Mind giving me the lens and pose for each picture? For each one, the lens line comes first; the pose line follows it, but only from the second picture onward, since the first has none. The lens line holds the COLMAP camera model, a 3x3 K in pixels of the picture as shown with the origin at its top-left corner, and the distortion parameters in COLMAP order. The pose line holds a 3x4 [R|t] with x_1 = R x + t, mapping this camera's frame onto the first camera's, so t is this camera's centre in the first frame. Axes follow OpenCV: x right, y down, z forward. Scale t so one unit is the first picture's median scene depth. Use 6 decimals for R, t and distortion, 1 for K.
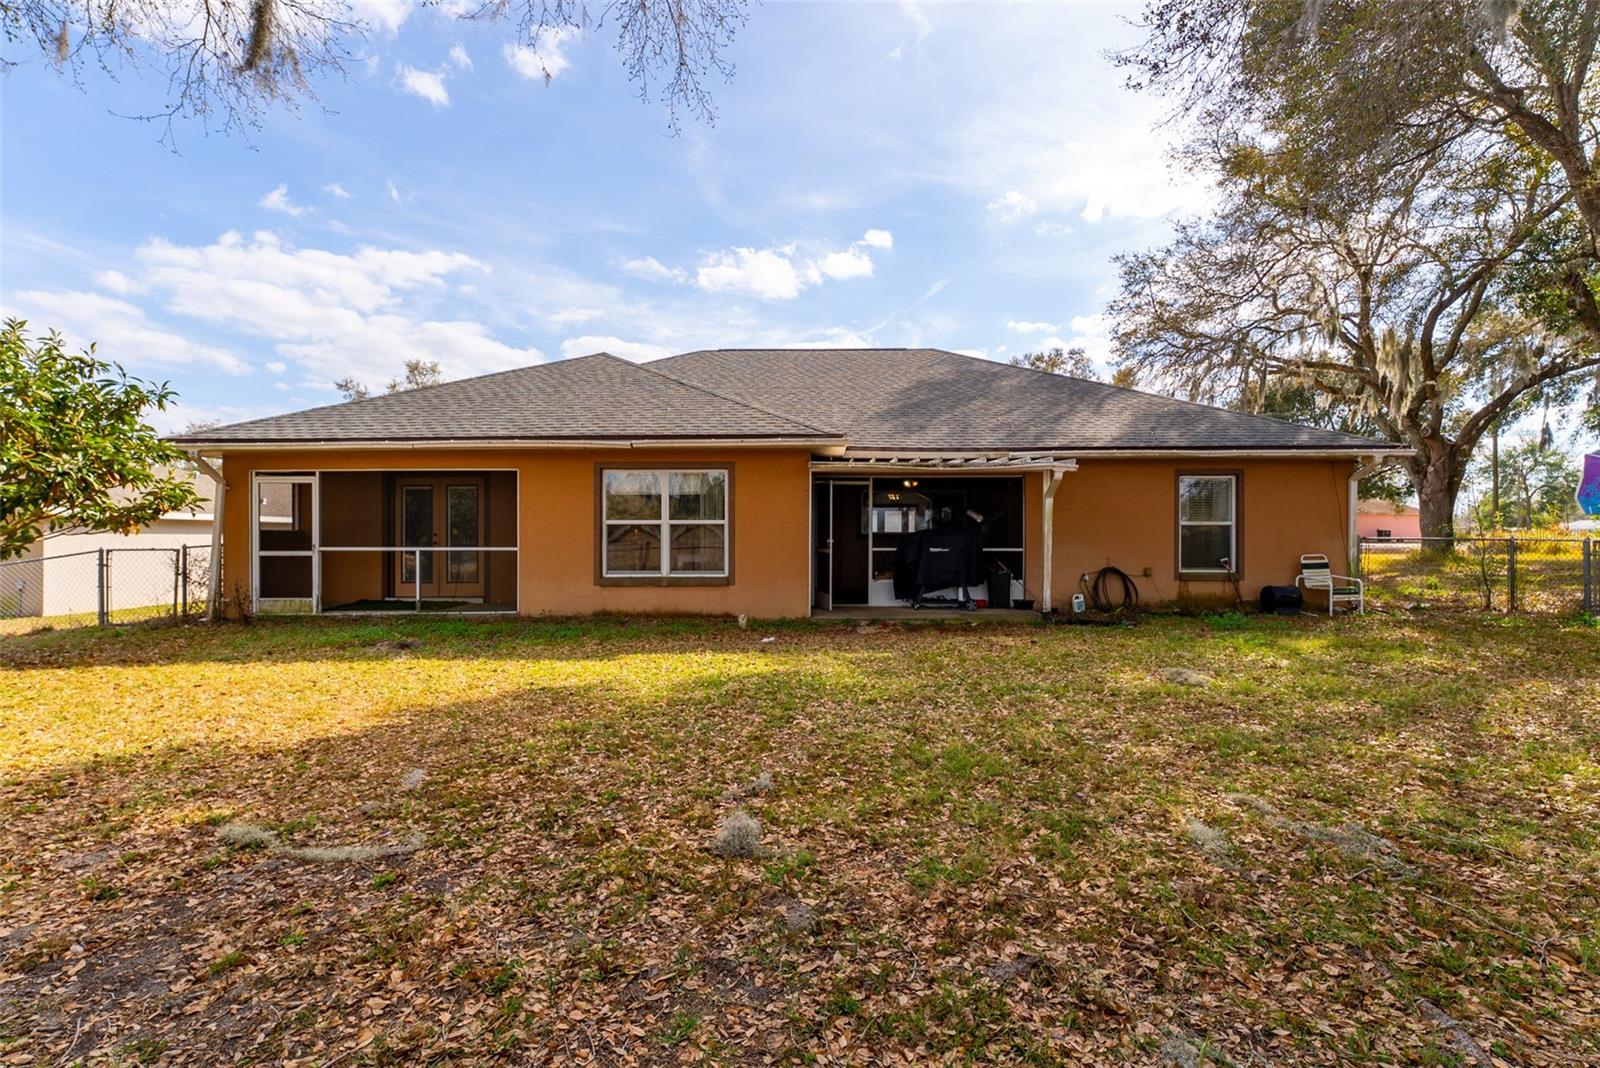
lens RADIAL K [[740.8, 0, 809.4], [0, 740.8, 540.2], [0, 0, 1]] dist [-0.007837, 0.001820]
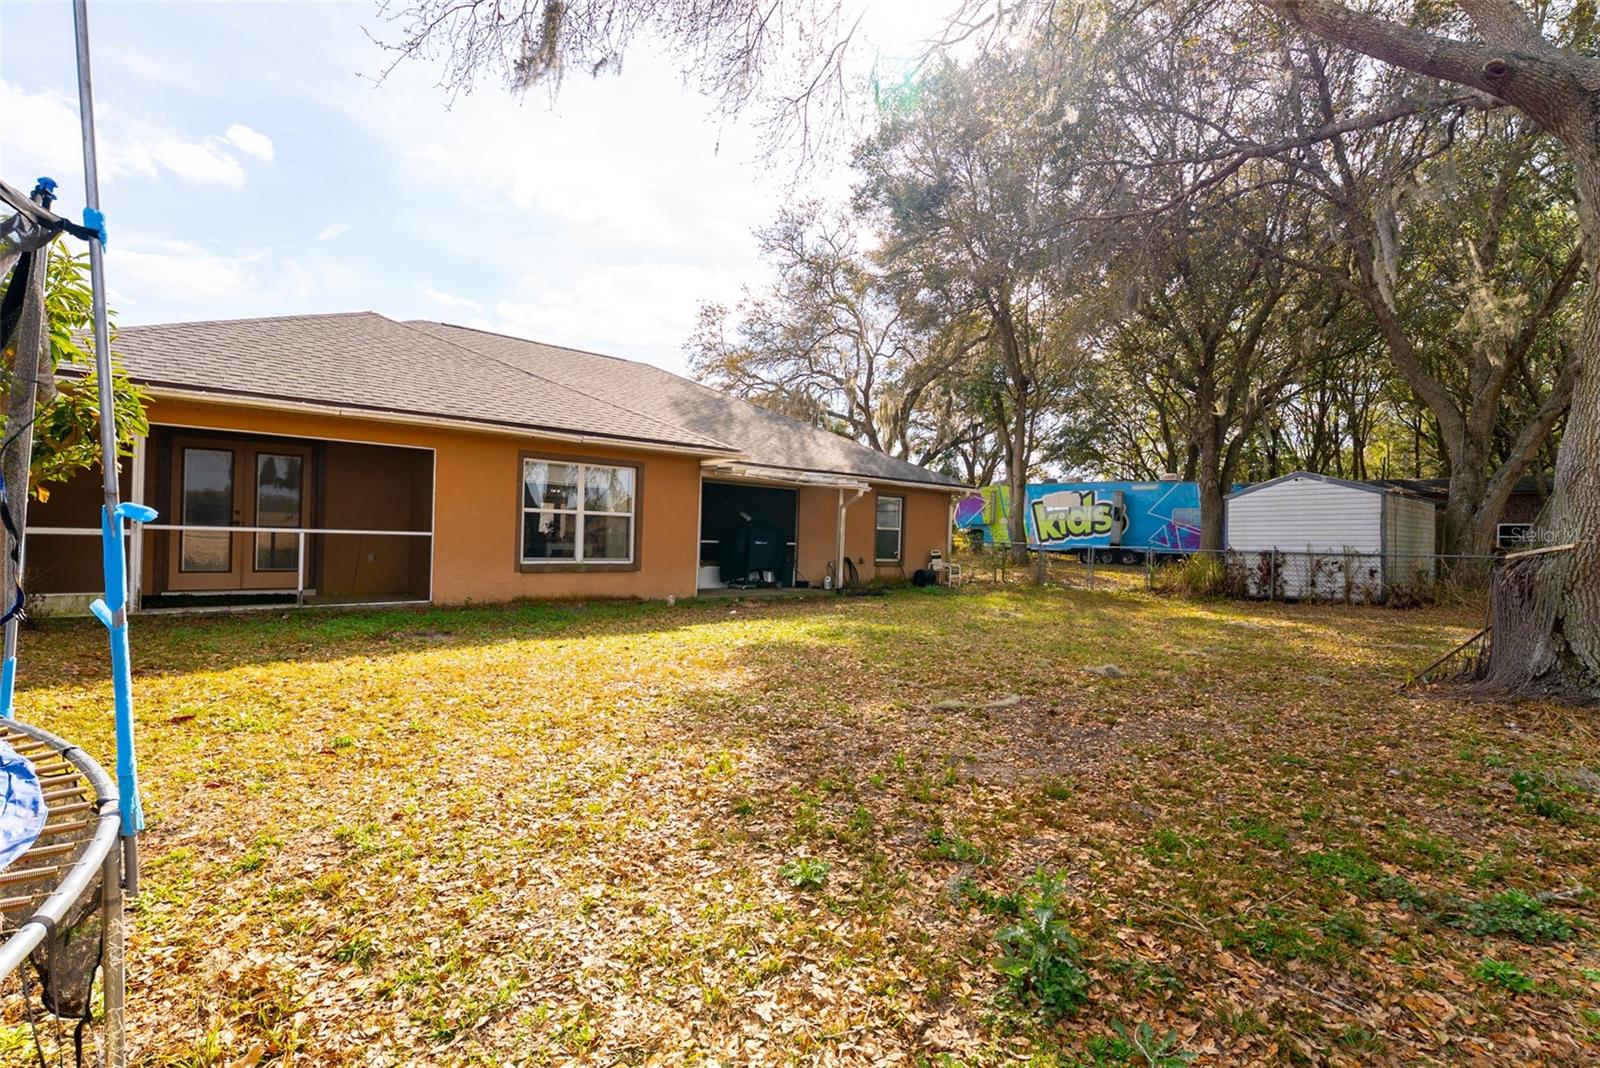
lens RADIAL K [[740.8, 0, 813.7], [0, 740.8, 537.6], [0, 0, 1]] dist [-0.007837, 0.001820]
pose [[0.724987, 0.024237, 0.688336, -0.684525], [-0.030665, 0.999526, -0.002897, 0.004639], [-0.688079, -0.019007, 0.725387, -0.010455]]
